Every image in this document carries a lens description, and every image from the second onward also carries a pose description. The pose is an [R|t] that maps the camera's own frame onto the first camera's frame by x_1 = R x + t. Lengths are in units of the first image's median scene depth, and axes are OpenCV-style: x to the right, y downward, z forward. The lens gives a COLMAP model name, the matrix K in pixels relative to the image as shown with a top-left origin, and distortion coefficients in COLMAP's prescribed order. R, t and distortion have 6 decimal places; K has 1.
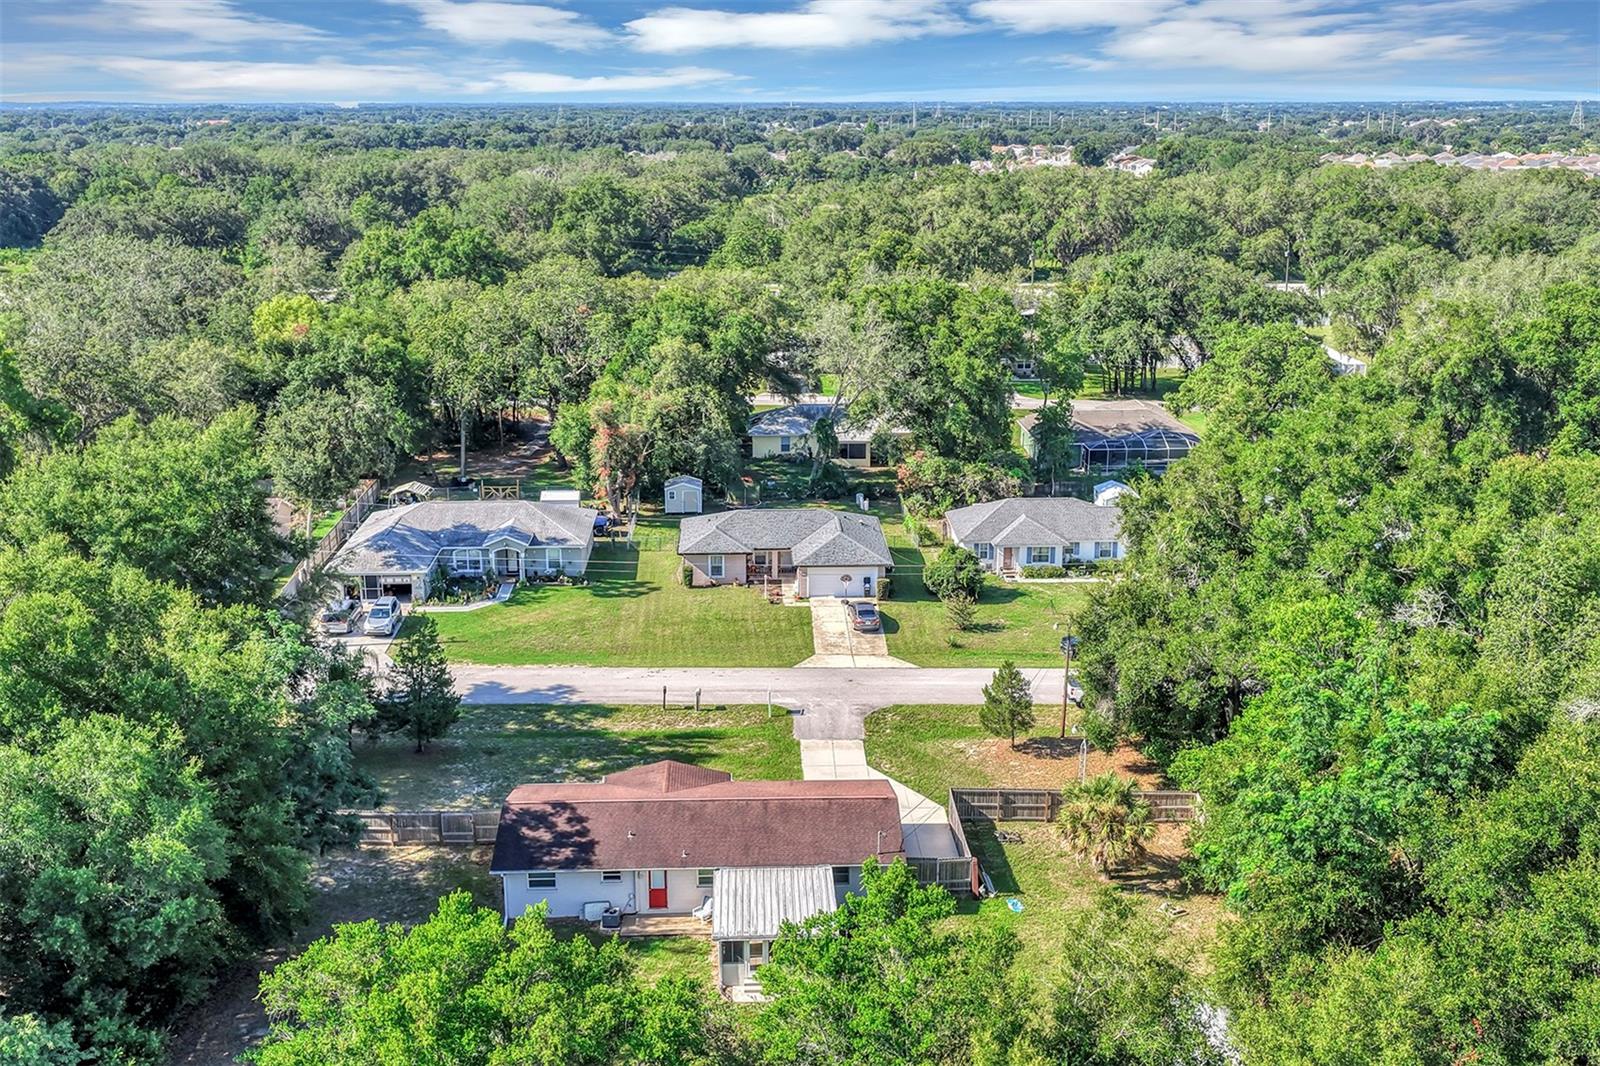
lens RADIAL K [[1619.4, 0, 791.6], [0, 1619.4, 526.2], [0, 0, 1]] dist [-0.006151, 0.009175]
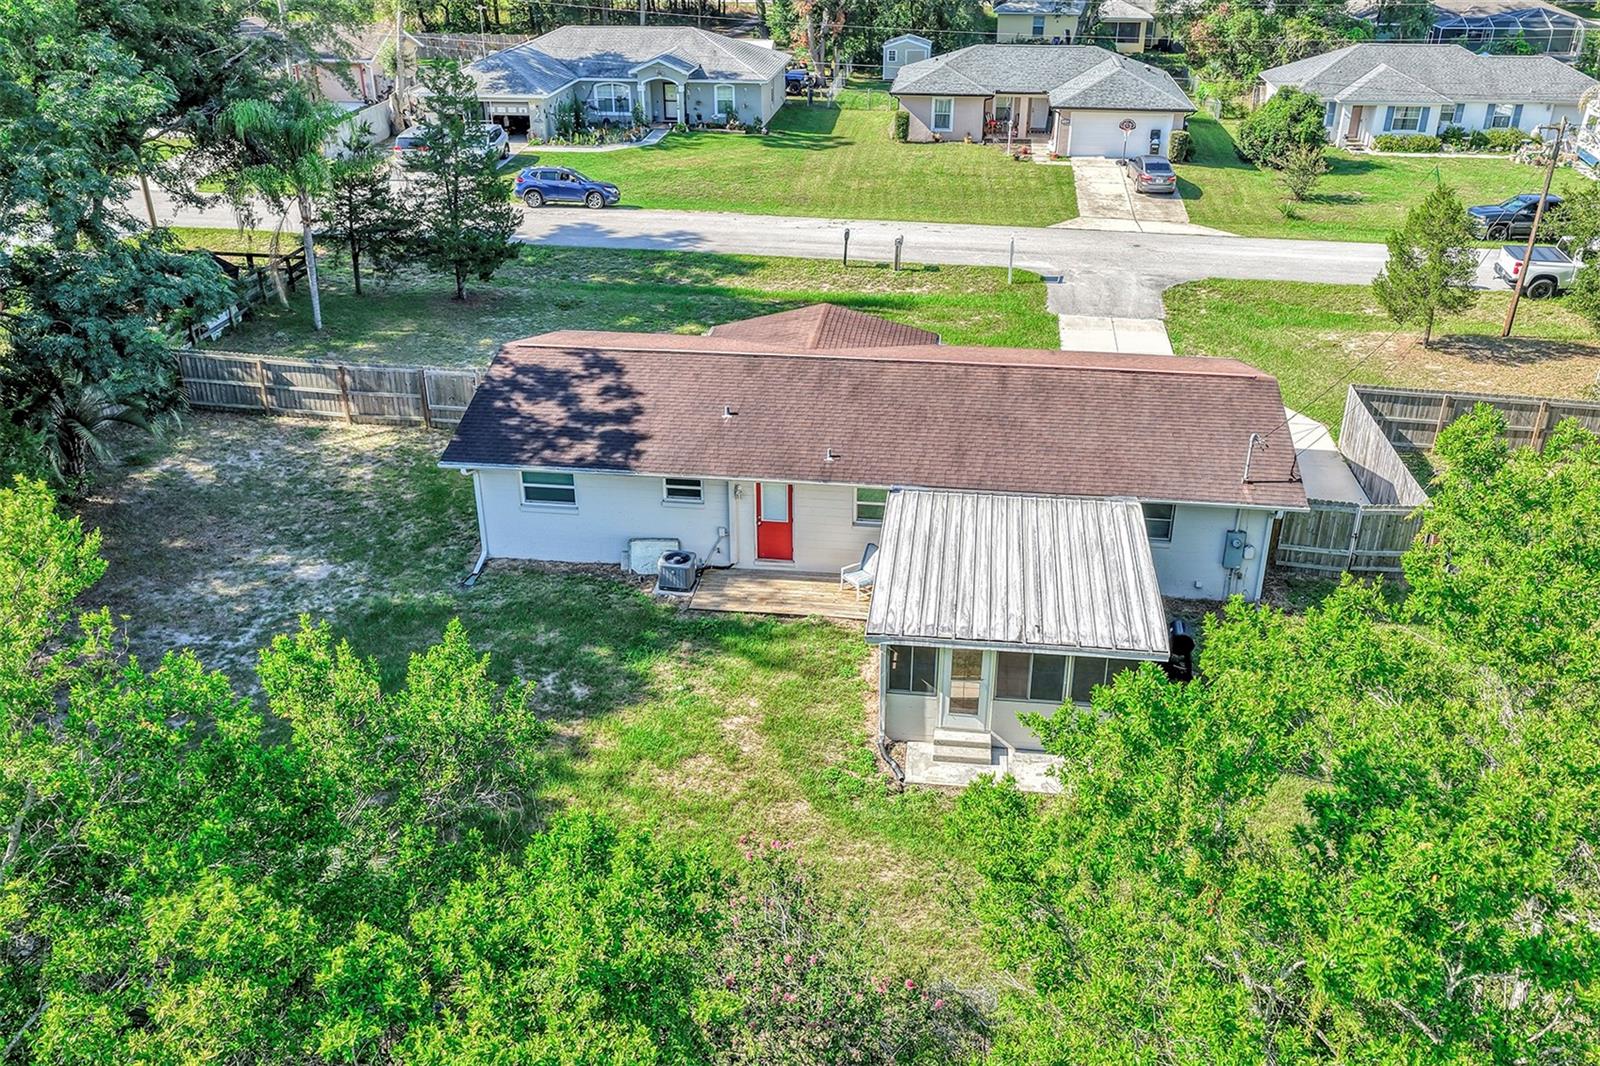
lens RADIAL K [[1321.5, 0, 794.9], [0, 1321.5, 534.5], [0, 0, 1]] dist [-0.016253, 0.040674]
pose [[0.988047, 0.088967, -0.125889, -0.013221], [-0.059117, 0.972895, 0.223565, 0.083237], [0.142367, -0.213451, 0.966525, 0.383359]]
